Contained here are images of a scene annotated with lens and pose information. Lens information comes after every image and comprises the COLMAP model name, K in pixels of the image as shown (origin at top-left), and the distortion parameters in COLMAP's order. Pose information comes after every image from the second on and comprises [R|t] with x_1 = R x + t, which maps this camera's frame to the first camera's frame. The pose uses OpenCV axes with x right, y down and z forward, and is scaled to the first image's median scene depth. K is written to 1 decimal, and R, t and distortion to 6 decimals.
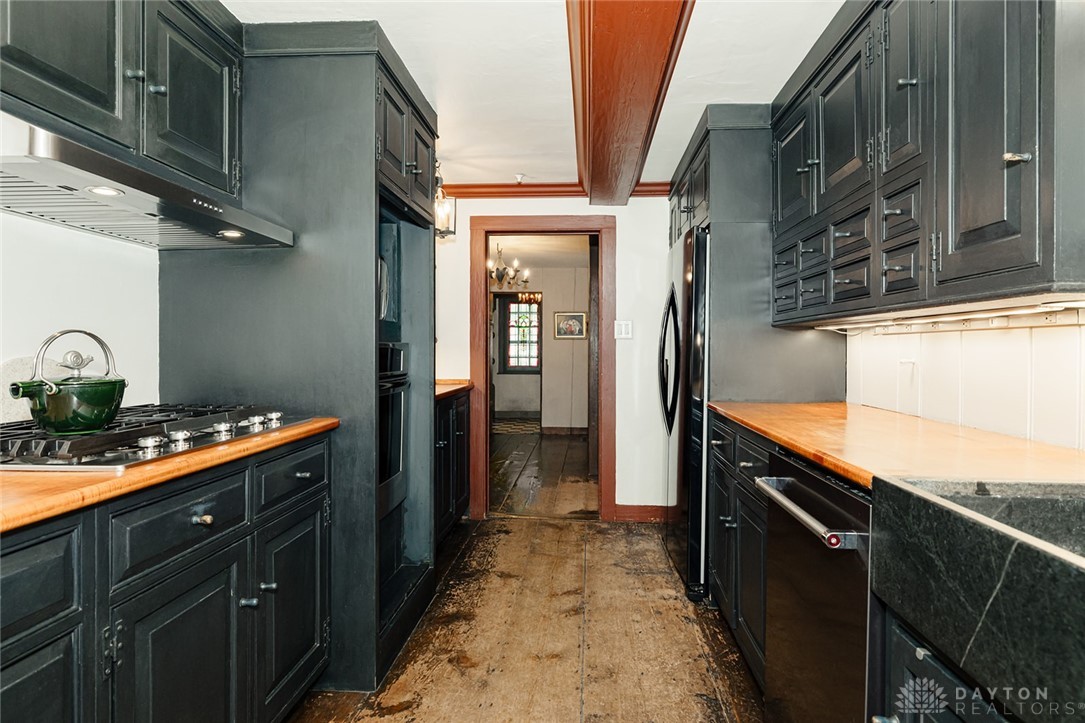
lens RADIAL K [[552.3, 0, 544.7], [0, 552.3, 352.0], [0, 0, 1]] dist [-0.003148, -0.001080]
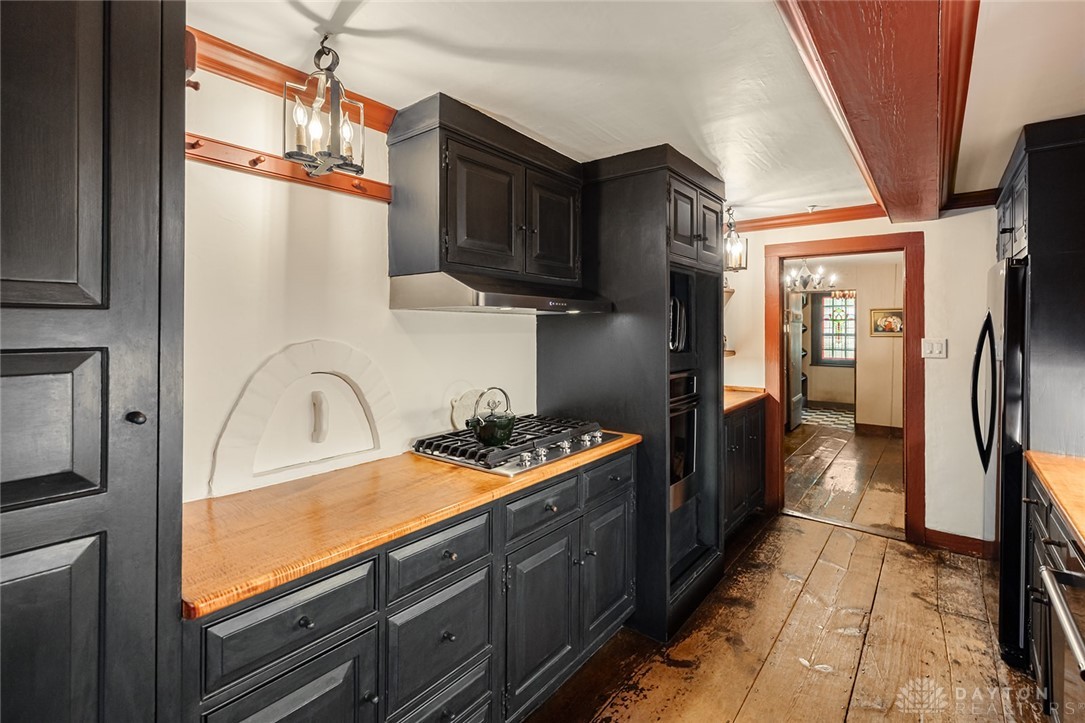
lens RADIAL K [[476.1, 0, 561.9], [0, 476.1, 328.5], [0, 0, 1]] dist [0.000741, -0.000624]
pose [[0.833590, -0.002352, -0.552378, 0.070194], [-0.000070, 0.999990, -0.004364, -0.084026], [0.552383, 0.003677, 0.833582, -0.061677]]
